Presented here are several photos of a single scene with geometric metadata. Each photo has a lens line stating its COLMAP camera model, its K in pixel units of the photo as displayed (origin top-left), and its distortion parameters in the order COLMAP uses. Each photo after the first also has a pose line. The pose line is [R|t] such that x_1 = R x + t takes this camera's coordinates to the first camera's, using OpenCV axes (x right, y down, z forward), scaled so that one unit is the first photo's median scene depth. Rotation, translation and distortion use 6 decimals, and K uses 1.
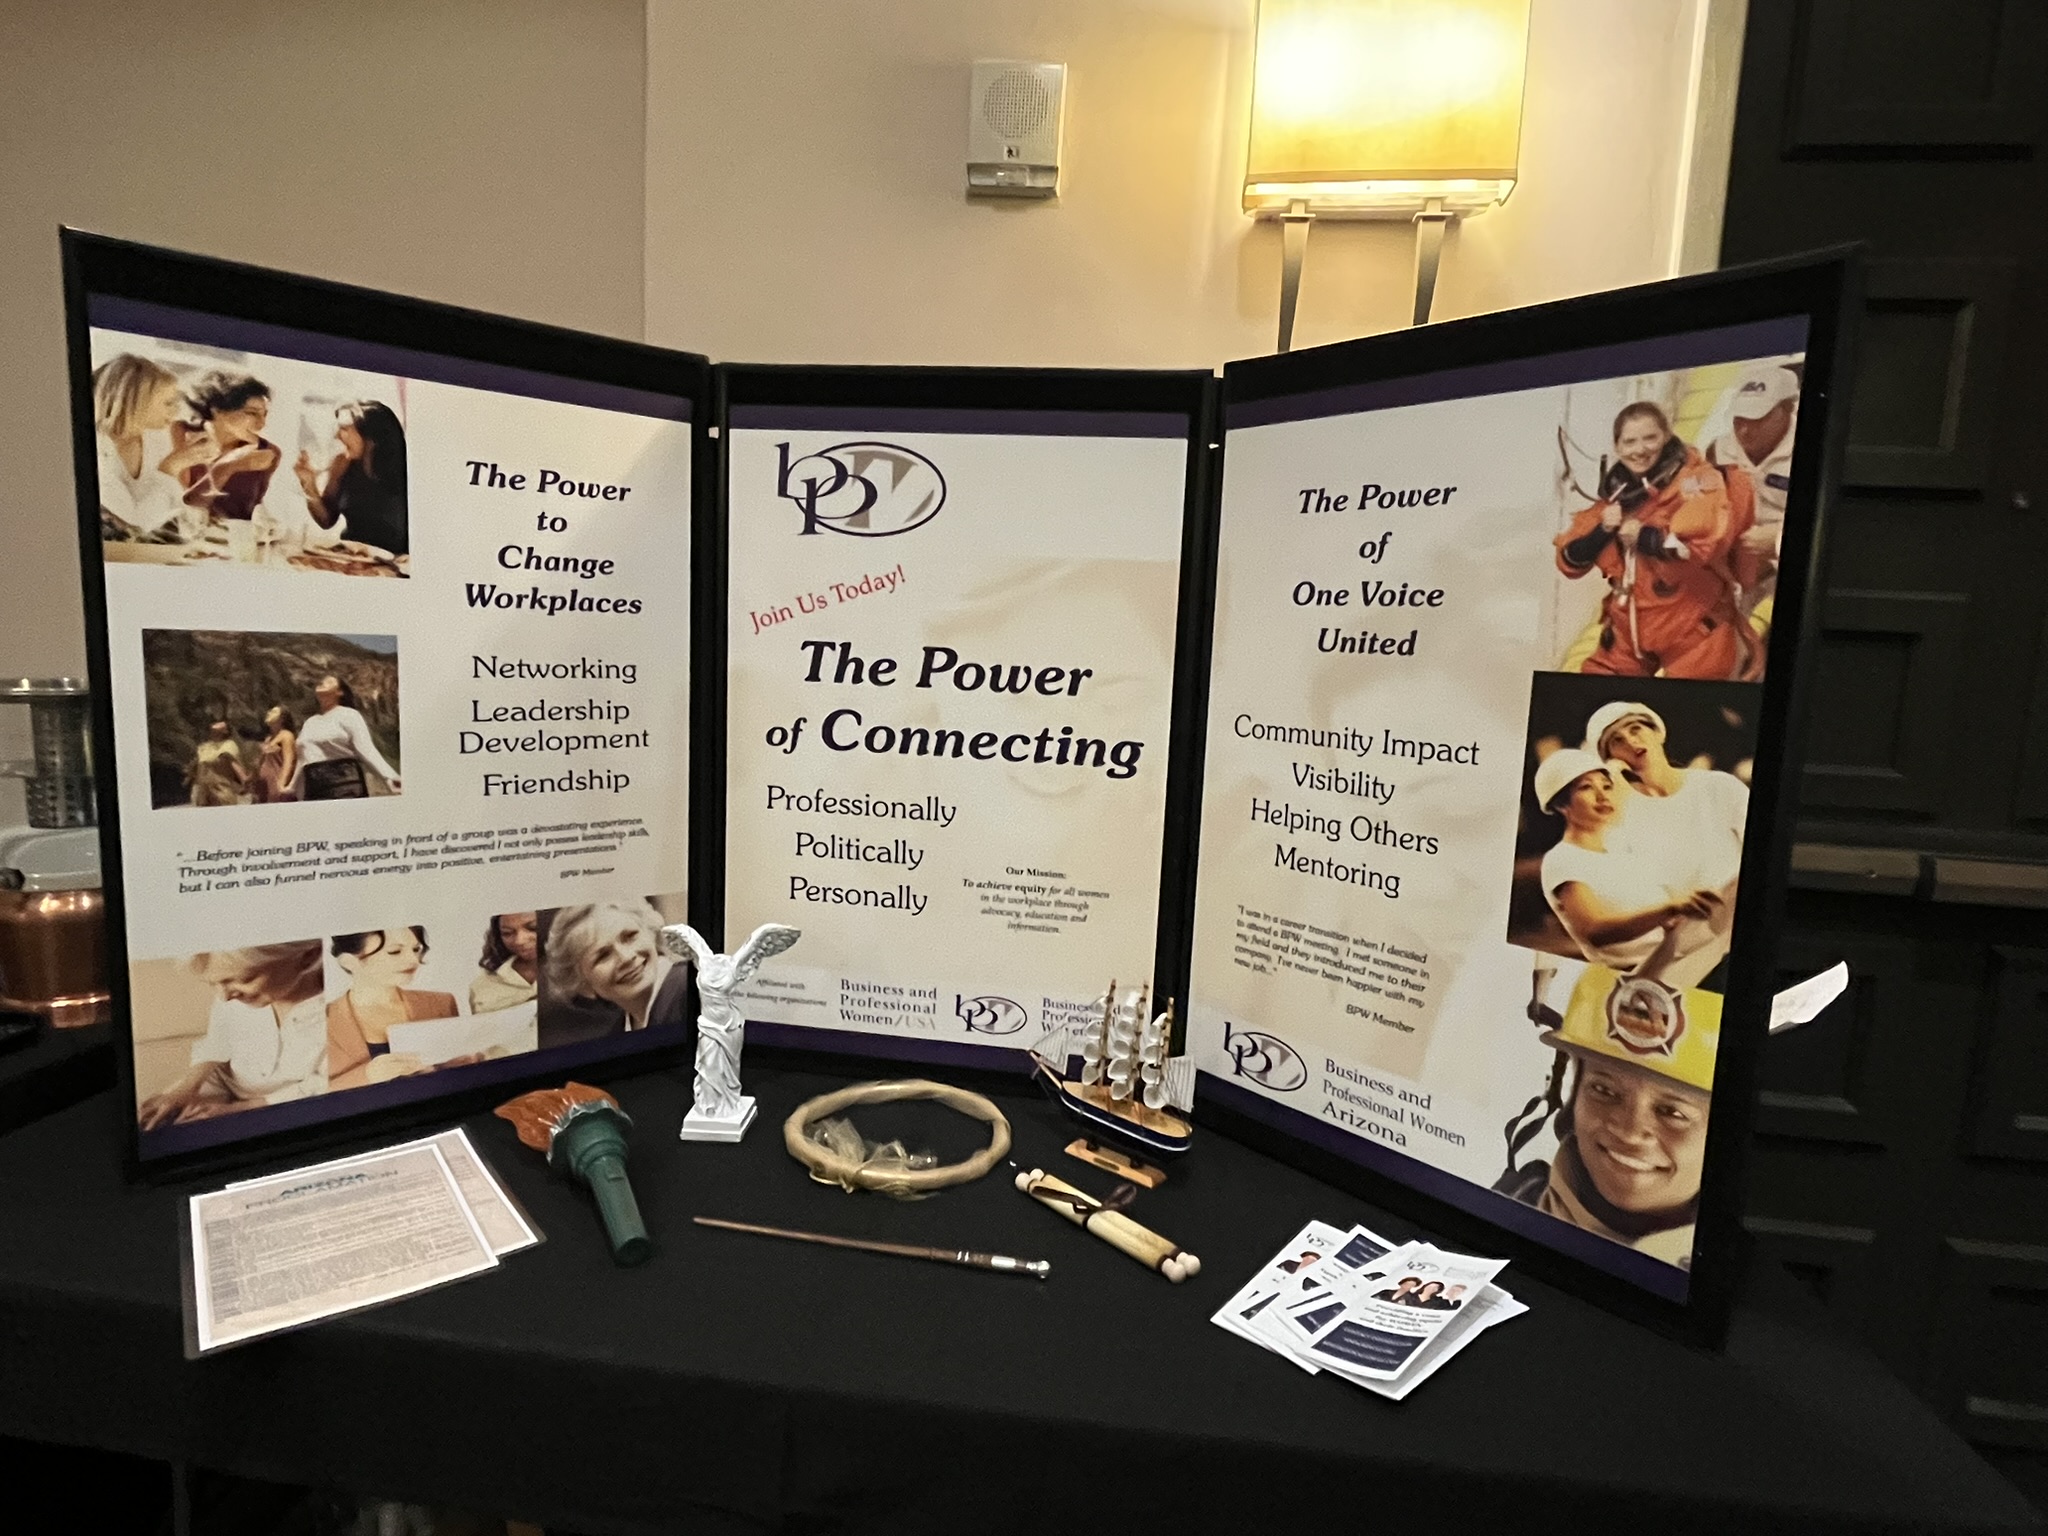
lens RADIAL K [[1085.9, 0, 1024.0], [0, 1085.9, 768.0], [0, 0, 1]] dist [-0.002085, -0.000242]
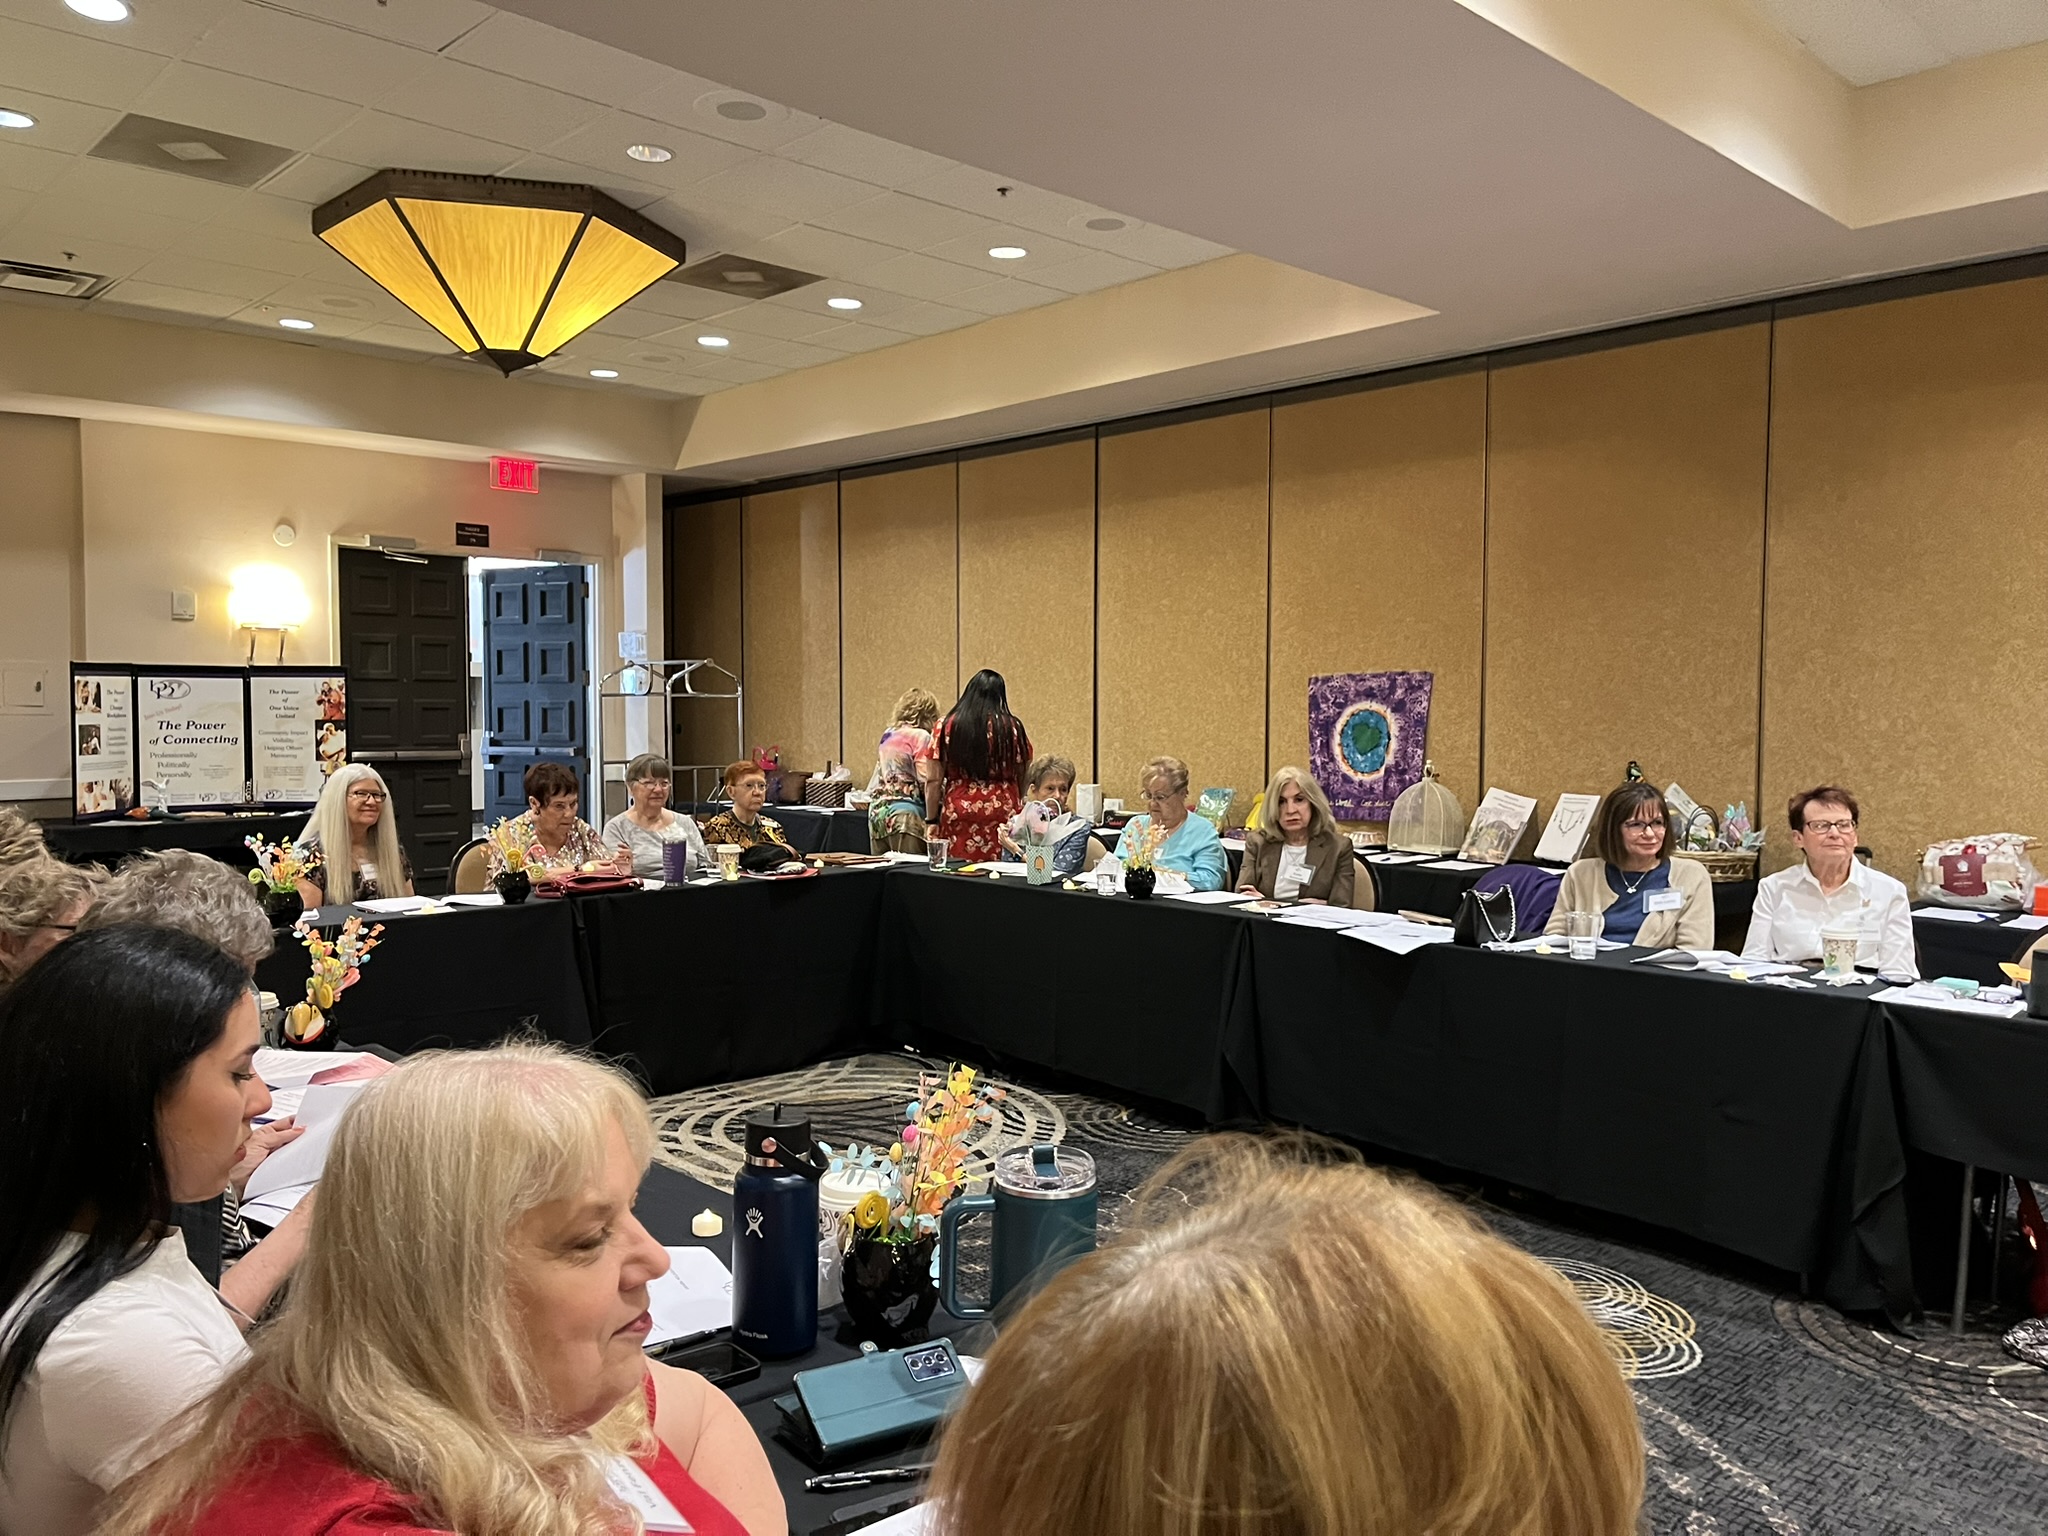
lens RADIAL K [[1522.1, 0, 1024.0], [0, 1522.1, 768.0], [0, 0, 1]] dist [0.011697, 0.003935]
pose [[0.627459, -0.077958, 0.774737, -3.393551], [0.116726, 0.993150, 0.005400, 0.551779], [-0.769850, 0.087044, 0.632261, -6.861255]]
